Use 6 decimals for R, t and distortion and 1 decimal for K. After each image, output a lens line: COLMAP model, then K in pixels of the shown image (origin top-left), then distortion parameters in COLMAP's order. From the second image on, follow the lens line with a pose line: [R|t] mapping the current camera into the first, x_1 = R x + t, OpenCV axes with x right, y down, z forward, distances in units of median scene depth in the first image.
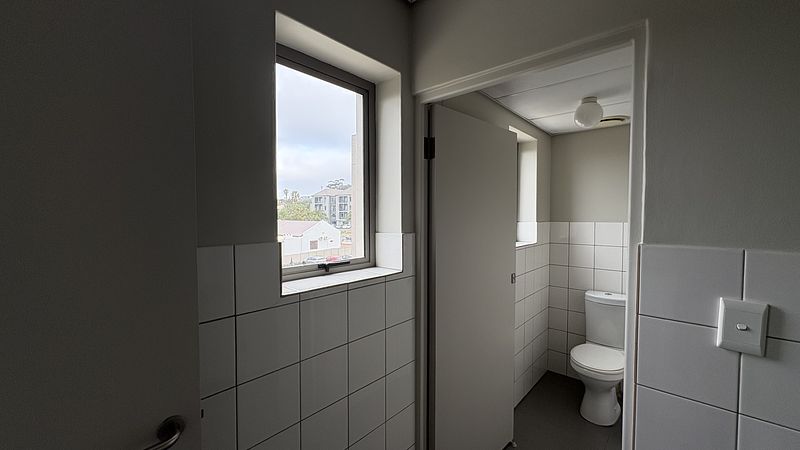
lens RADIAL K [[319.3, 0, 400.0], [0, 319.3, 225.0], [0, 0, 1]] dist [0.000083, 0.000075]
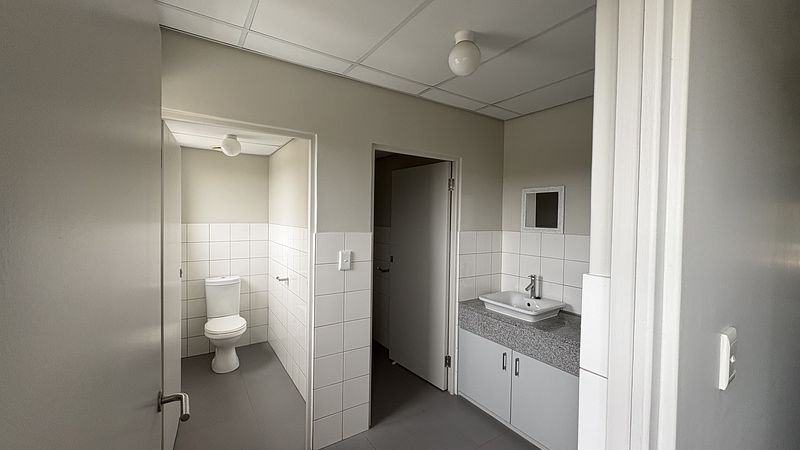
lens RADIAL K [[319.3, 0, 400.0], [0, 319.3, 225.0], [0, 0, 1]] dist [0.000083, 0.000075]
pose [[0.245707, -0.016437, 0.969205, -1.231295], [0.018494, 0.999754, 0.012266, -0.012448], [-0.969168, 0.014911, 0.245950, -0.122087]]
